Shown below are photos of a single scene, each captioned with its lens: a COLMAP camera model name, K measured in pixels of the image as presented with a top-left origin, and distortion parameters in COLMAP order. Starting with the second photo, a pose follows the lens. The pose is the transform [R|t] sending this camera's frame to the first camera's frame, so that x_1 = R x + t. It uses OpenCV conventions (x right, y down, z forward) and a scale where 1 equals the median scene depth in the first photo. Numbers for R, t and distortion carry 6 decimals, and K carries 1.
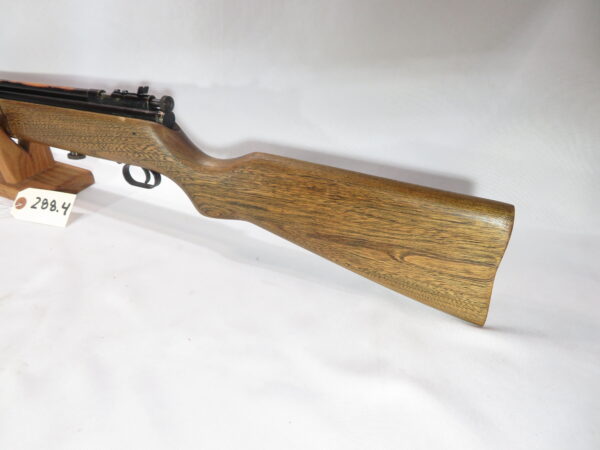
lens RADIAL K [[435.4, 0, 300.0], [0, 435.4, 225.0], [0, 0, 1]] dist [-0.003181, 0.004114]
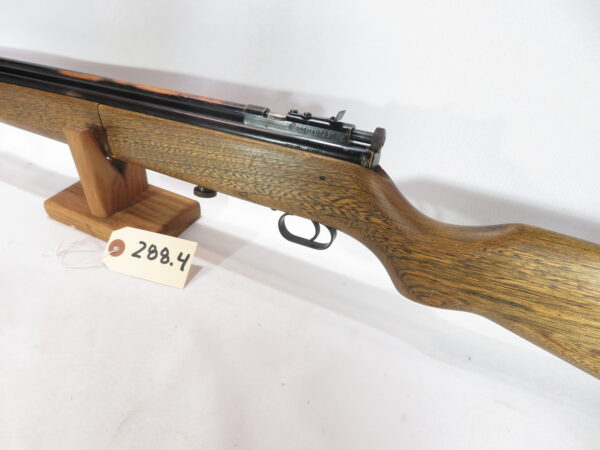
lens RADIAL K [[435.4, 0, 300.0], [0, 435.4, 225.0], [0, 0, 1]] dist [-0.003181, 0.004114]
pose [[0.997664, 0.057815, 0.036392, -0.432177], [-0.058845, 0.997877, 0.027894, -0.151529], [-0.034702, -0.029971, 0.998948, 0.307153]]
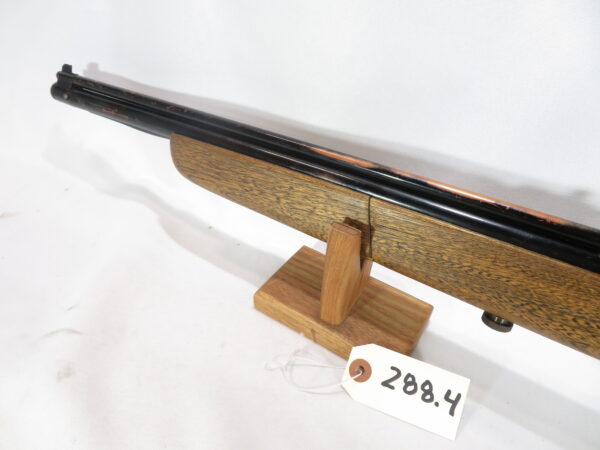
lens RADIAL K [[435.4, 0, 300.0], [0, 435.4, 225.0], [0, 0, 1]] dist [-0.003181, 0.004114]
pose [[0.988282, 0.148746, -0.034251, -0.872235], [-0.148535, 0.988869, 0.008639, -0.283535], [0.035155, -0.003450, 0.999376, 0.487246]]
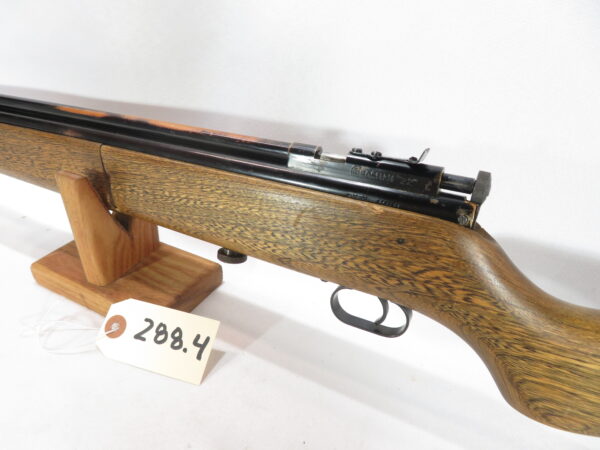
lens RADIAL K [[435.4, 0, 300.0], [0, 435.4, 225.0], [0, 0, 1]] dist [-0.003181, 0.004114]
pose [[0.998011, 0.063000, 0.002282, -0.490770], [-0.062588, 0.994516, -0.083789, -0.177828], [-0.007548, 0.083479, 0.996481, 0.503619]]
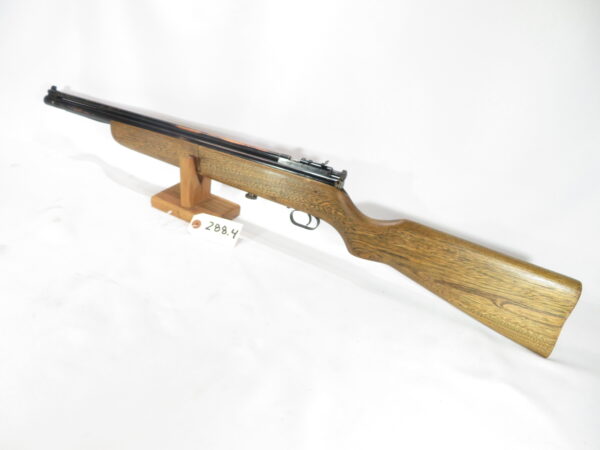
lens RADIAL K [[435.4, 0, 300.0], [0, 435.4, 225.0], [0, 0, 1]] dist [-0.003181, 0.004114]
pose [[0.986338, 0.147851, 0.072642, -0.511812], [-0.141405, 0.986116, -0.087067, 0.027201], [-0.084506, 0.075606, 0.993550, -0.391045]]
